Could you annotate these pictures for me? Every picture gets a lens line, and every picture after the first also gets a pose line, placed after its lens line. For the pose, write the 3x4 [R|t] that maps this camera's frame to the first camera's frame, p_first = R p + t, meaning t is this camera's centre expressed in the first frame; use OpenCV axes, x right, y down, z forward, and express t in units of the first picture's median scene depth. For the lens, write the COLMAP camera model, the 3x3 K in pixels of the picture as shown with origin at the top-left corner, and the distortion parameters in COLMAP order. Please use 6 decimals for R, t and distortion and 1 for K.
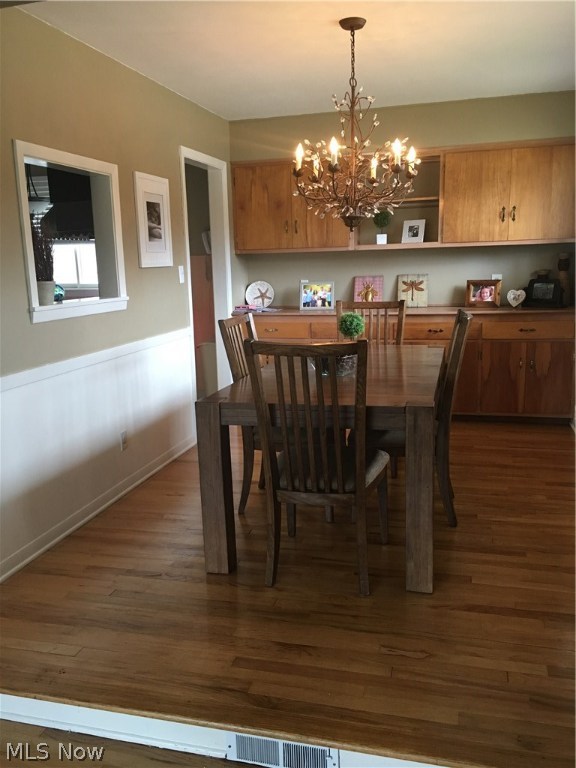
lens RADIAL K [[657.1, 0, 289.9], [0, 657.1, 384.4], [0, 0, 1]] dist [0.069198, 0.002716]
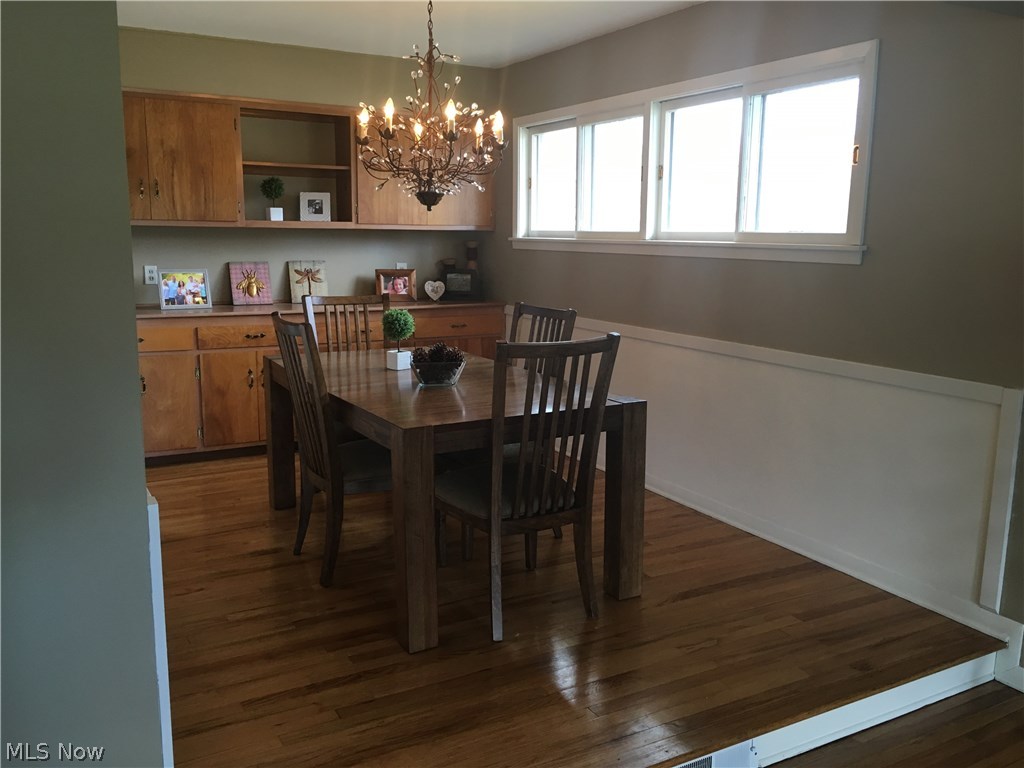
lens RADIAL K [[876.2, 0, 511.1], [0, 876.2, 383.4], [0, 0, 1]] dist [0.069198, 0.002716]
pose [[0.721192, -0.084702, 0.687538, -0.380901], [0.102353, 0.994632, 0.015172, -0.014395], [-0.685132, 0.059430, 0.725990, 0.090946]]
